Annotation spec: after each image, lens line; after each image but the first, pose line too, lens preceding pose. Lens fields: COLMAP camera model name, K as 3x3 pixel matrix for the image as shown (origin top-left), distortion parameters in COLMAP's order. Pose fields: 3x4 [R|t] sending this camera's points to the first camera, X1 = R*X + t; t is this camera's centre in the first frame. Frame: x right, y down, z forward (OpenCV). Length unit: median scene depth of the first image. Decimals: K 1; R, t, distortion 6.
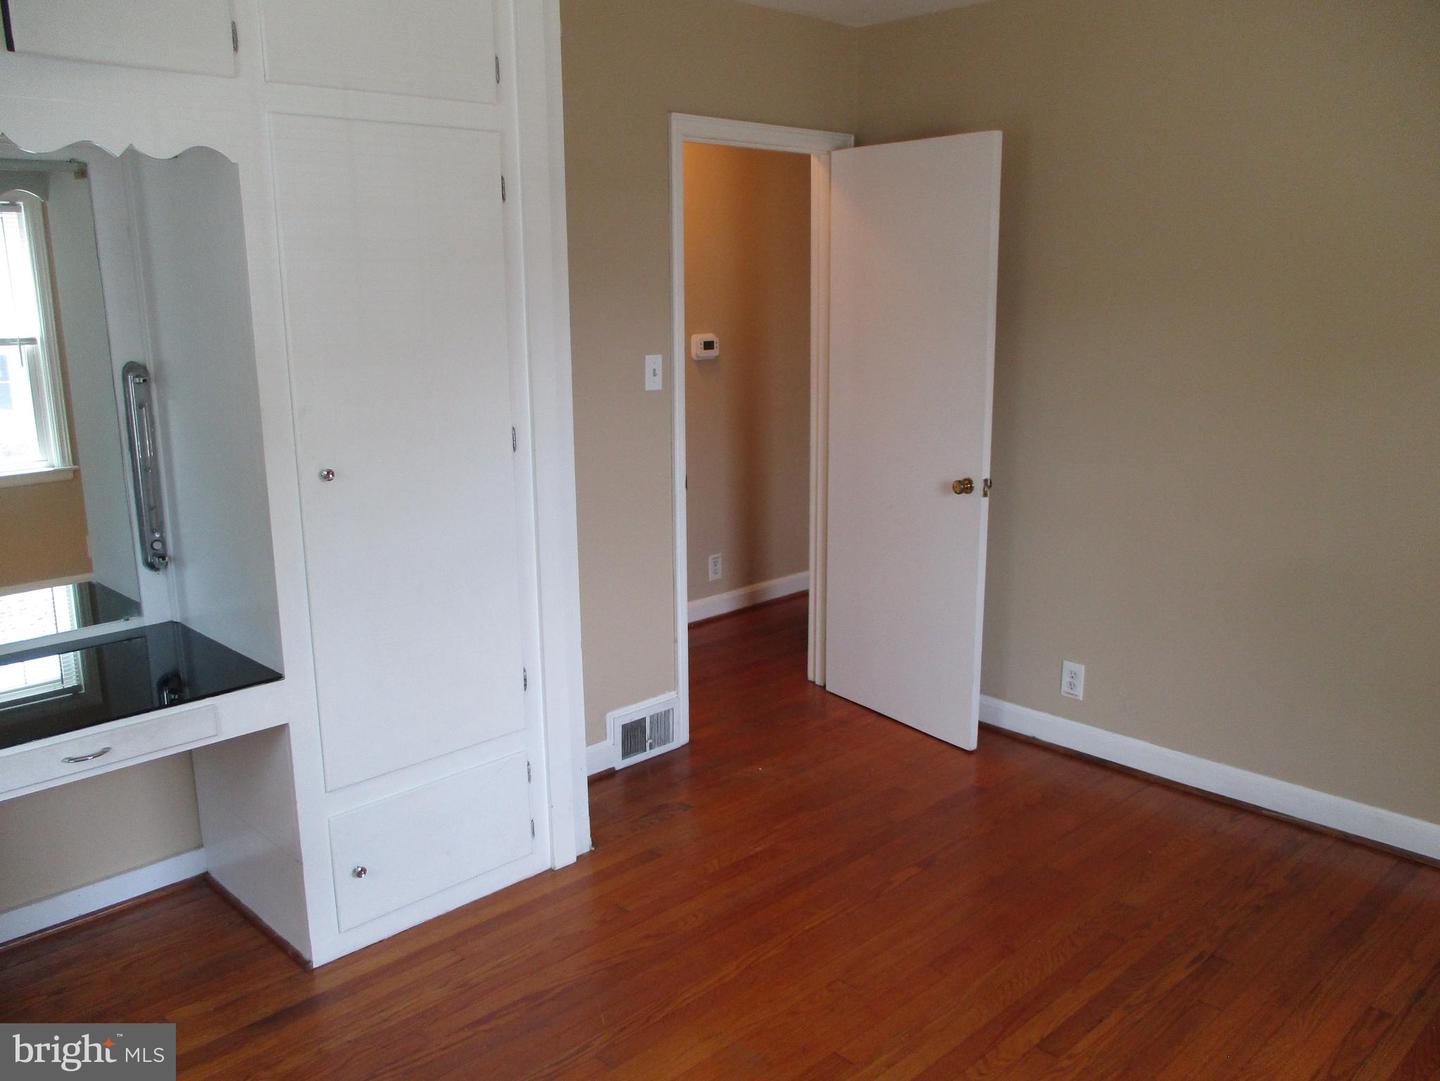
lens RADIAL K [[1211.1, 0, 719.6], [0, 1211.1, 537.4], [0, 0, 1]] dist [-0.013510, -0.004492]
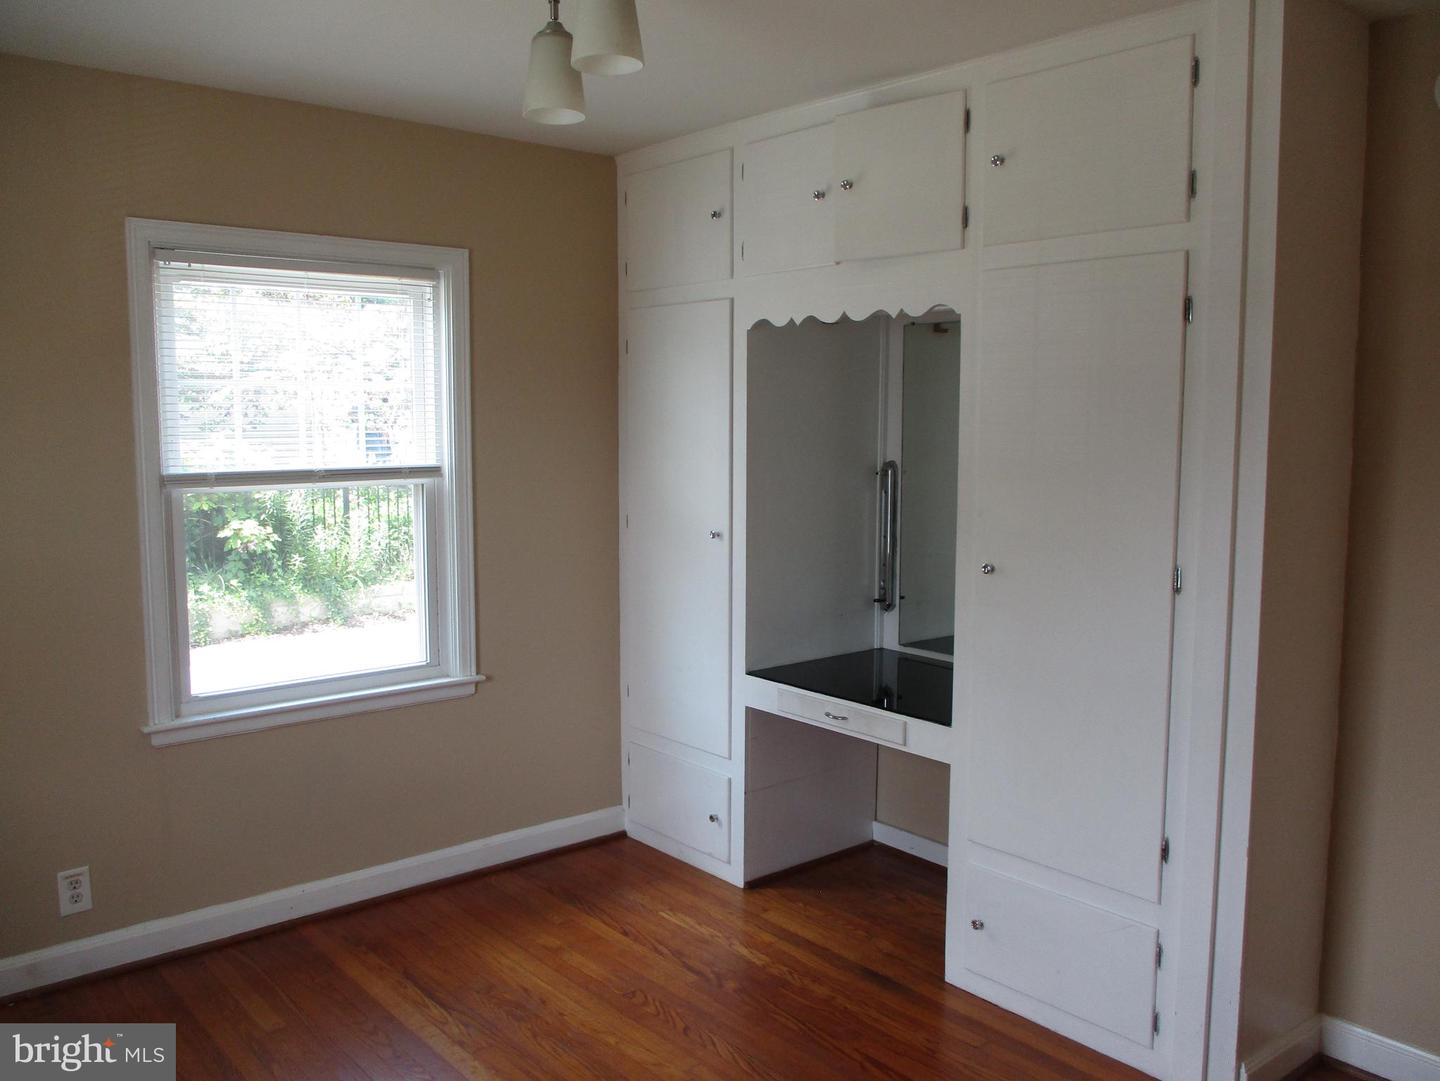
lens RADIAL K [[1211.1, 0, 725.5], [0, 1211.1, 534.3], [0, 0, 1]] dist [-0.013510, -0.004492]
pose [[-0.084166, 0.111049, -0.990245, 0.843908], [-0.214413, 0.968473, 0.126831, -0.176638], [0.973110, 0.222996, -0.057703, 0.809243]]
